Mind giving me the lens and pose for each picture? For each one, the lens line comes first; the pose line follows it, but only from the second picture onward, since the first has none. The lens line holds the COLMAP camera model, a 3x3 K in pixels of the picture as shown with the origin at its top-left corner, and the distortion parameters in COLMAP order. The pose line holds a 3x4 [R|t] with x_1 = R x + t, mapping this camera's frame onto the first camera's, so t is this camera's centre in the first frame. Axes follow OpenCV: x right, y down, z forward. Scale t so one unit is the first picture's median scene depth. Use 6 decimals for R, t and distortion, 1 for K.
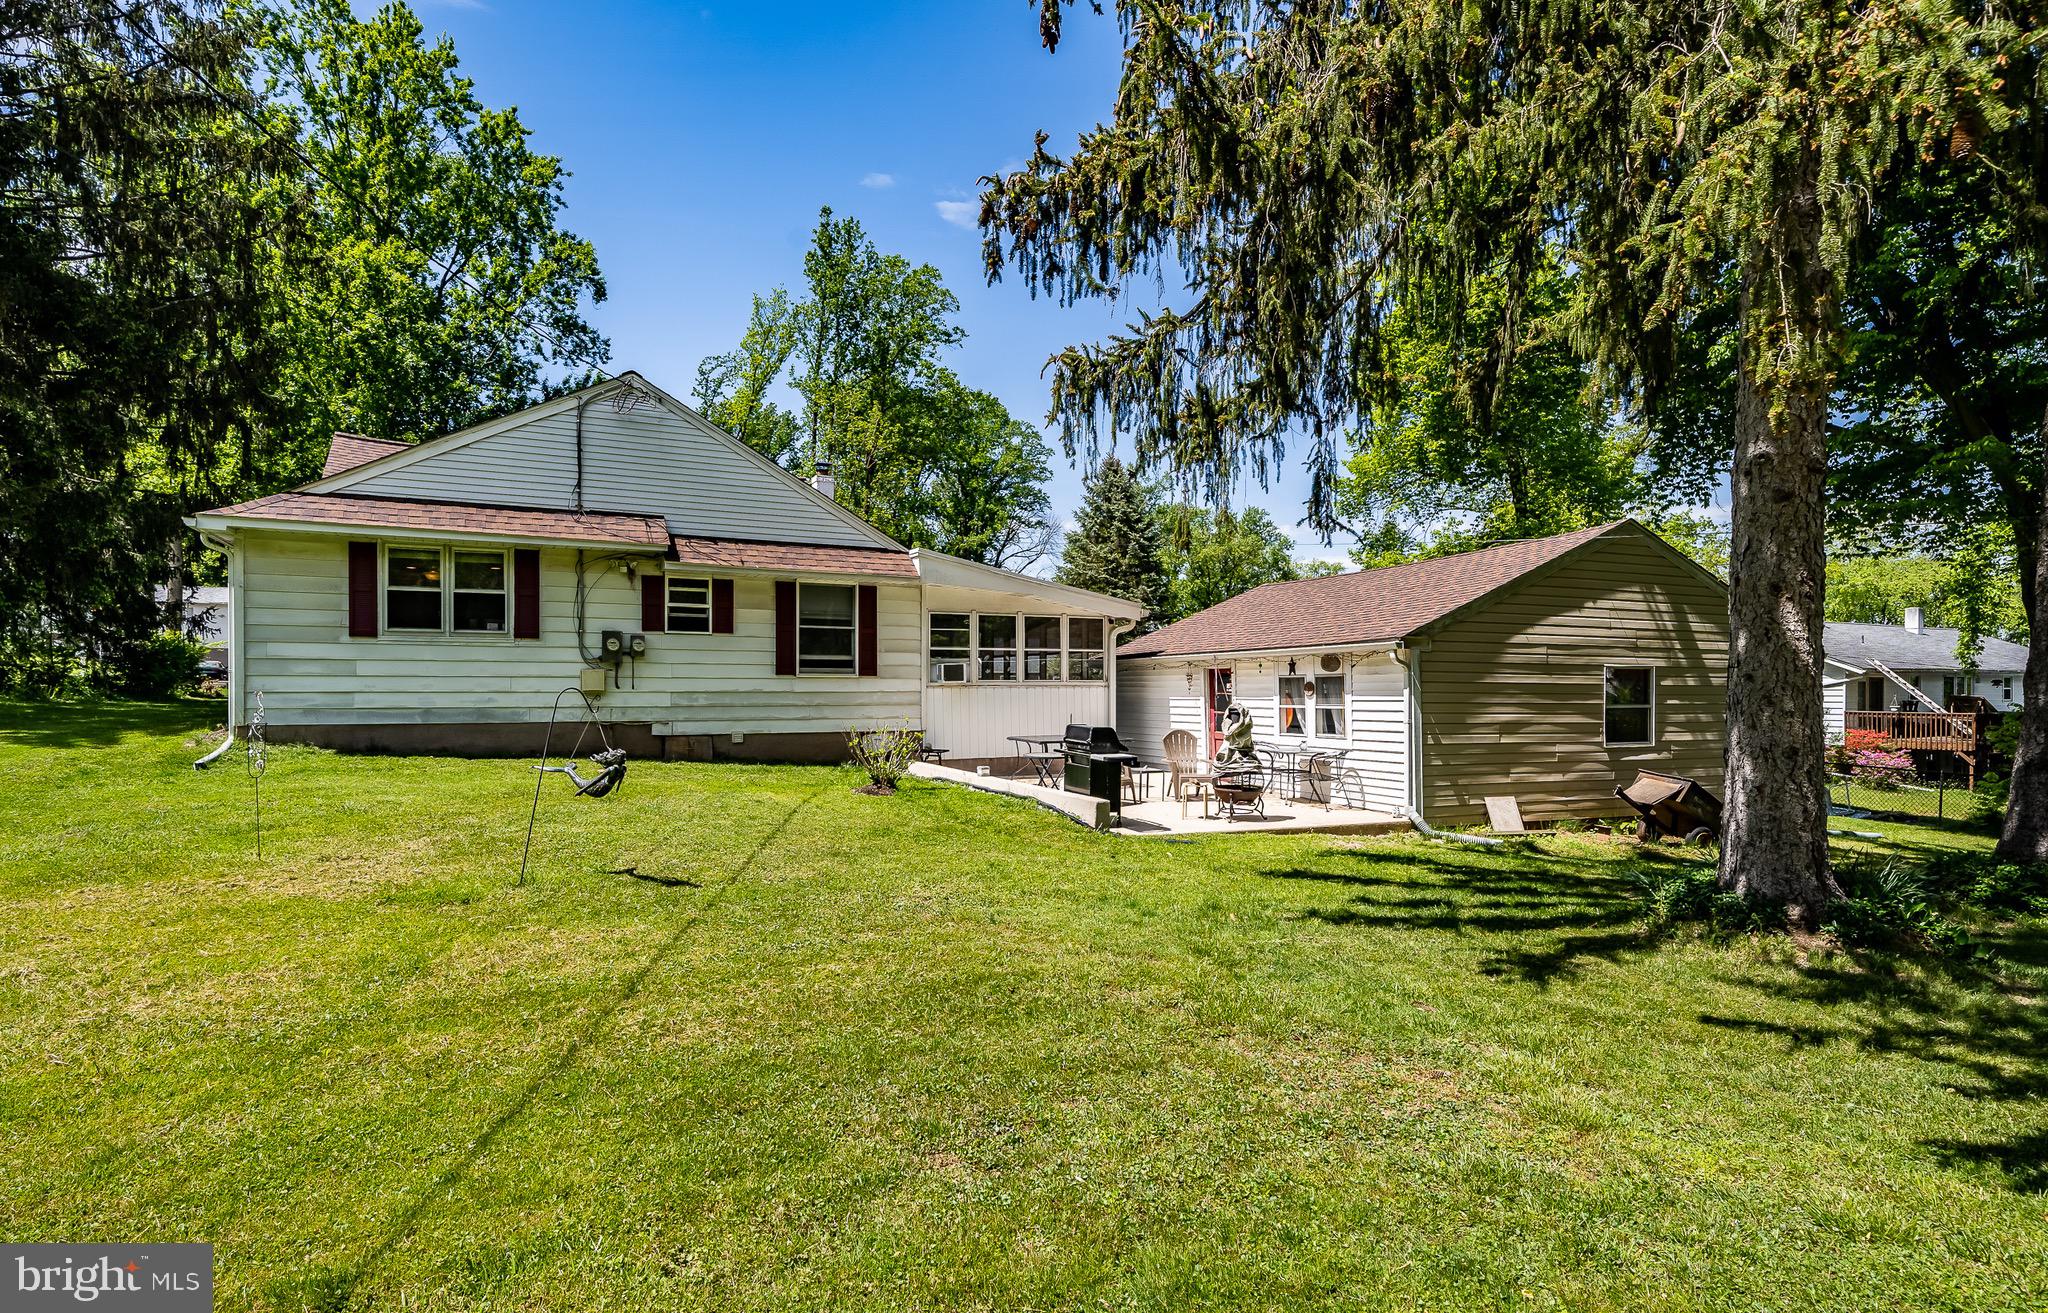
lens RADIAL K [[921.3, 0, 1024.0], [0, 921.3, 656.5], [0, 0, 1]] dist [0.001246, 0.000106]
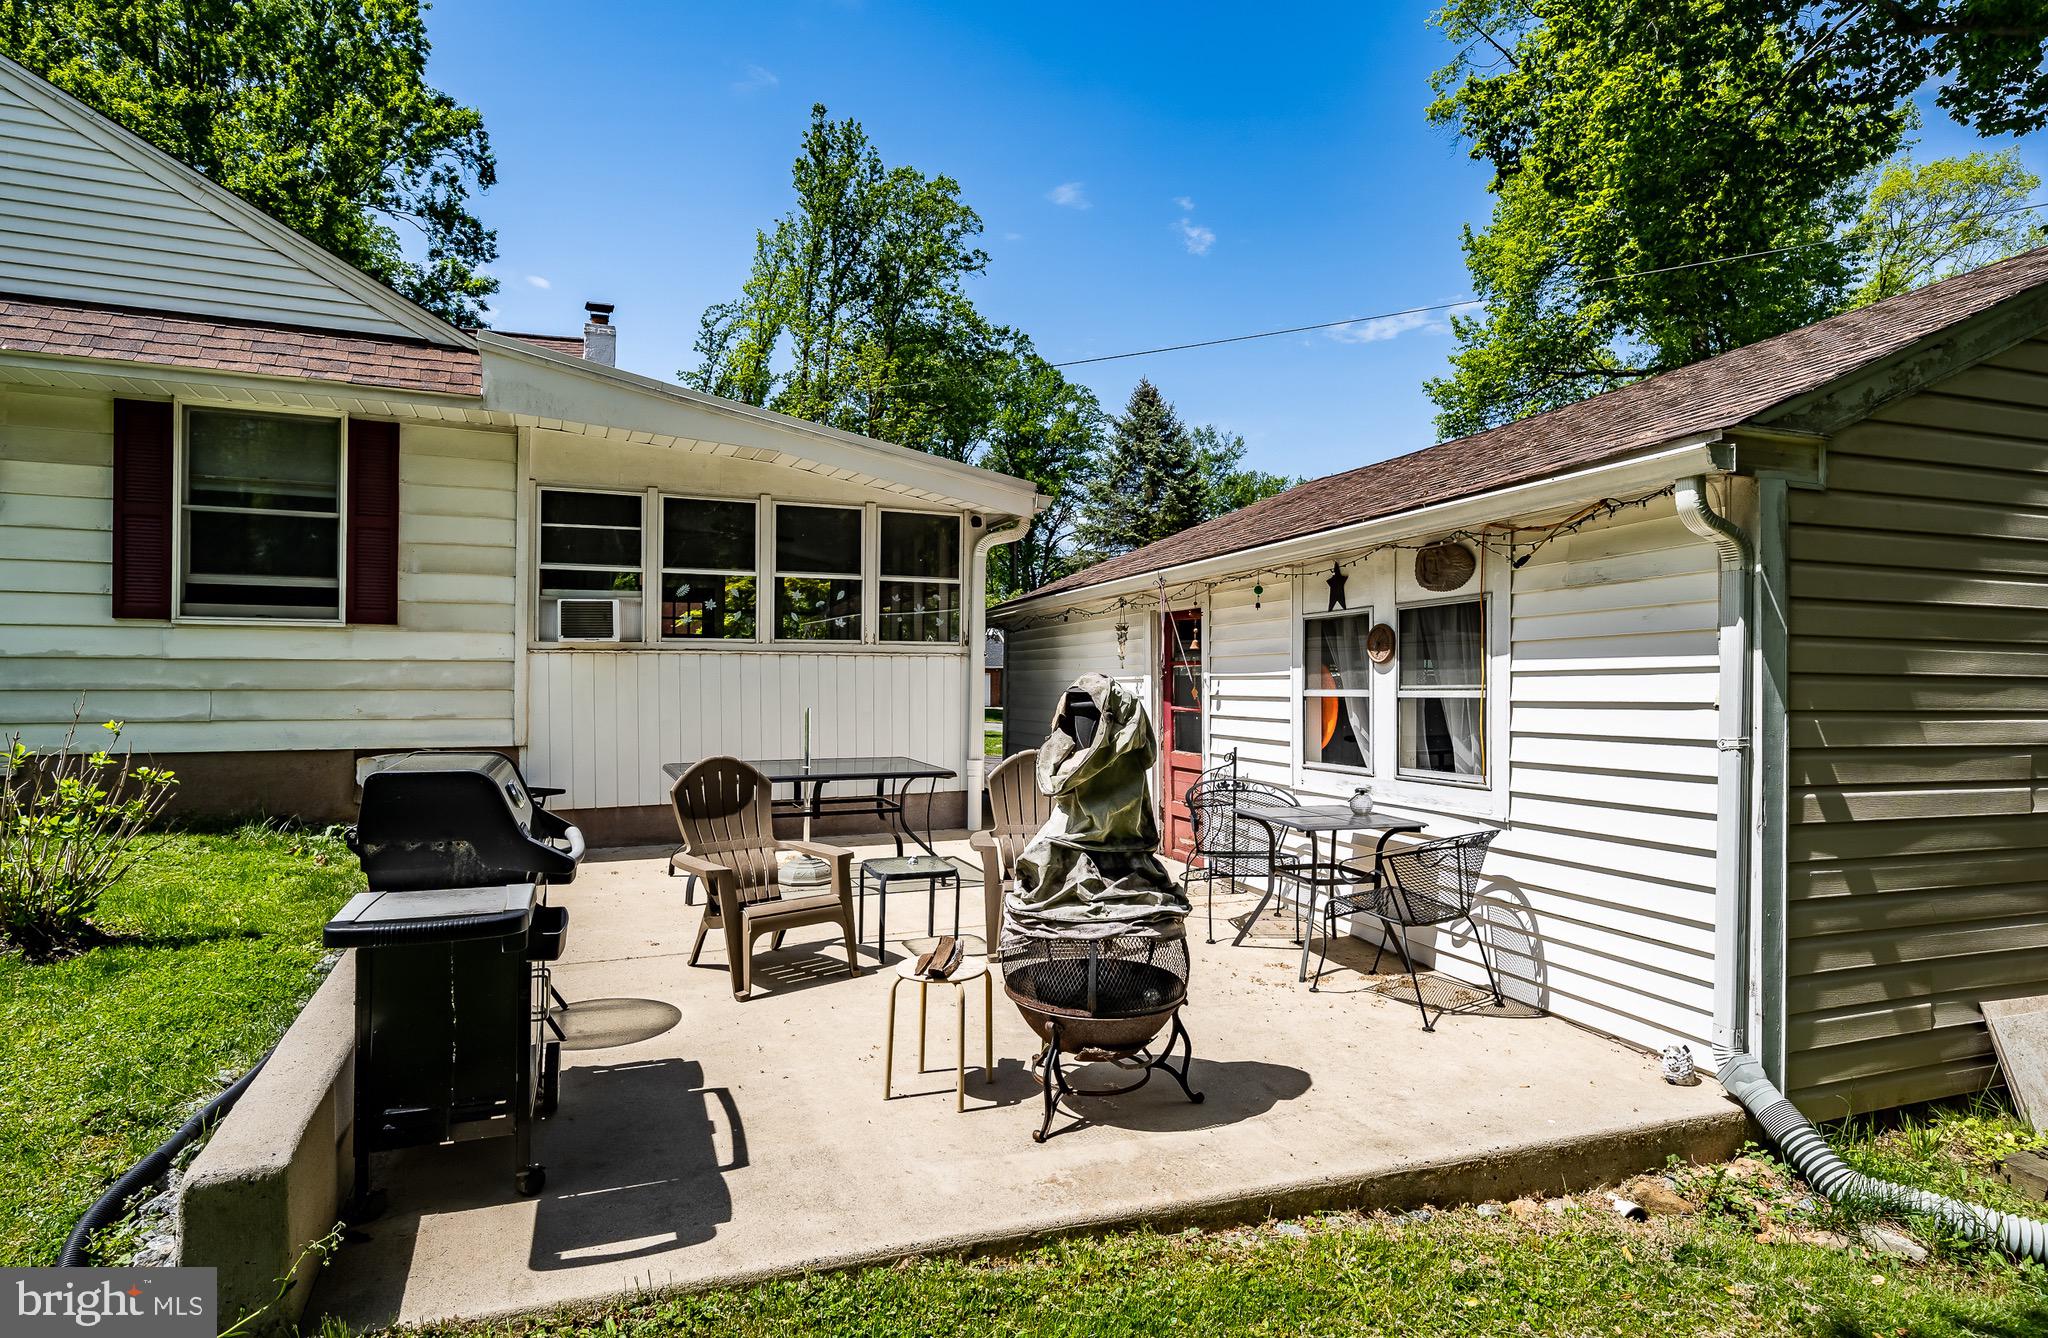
lens RADIAL K [[993.8, 0, 1022.8], [0, 993.8, 703.5], [0, 0, 1]] dist [-0.001193, -0.000494]
pose [[0.998081, 0.002717, -0.061855, 0.168348], [0.000707, 0.998472, 0.055260, 0.031959], [0.061910, -0.055198, 0.996554, 0.523728]]
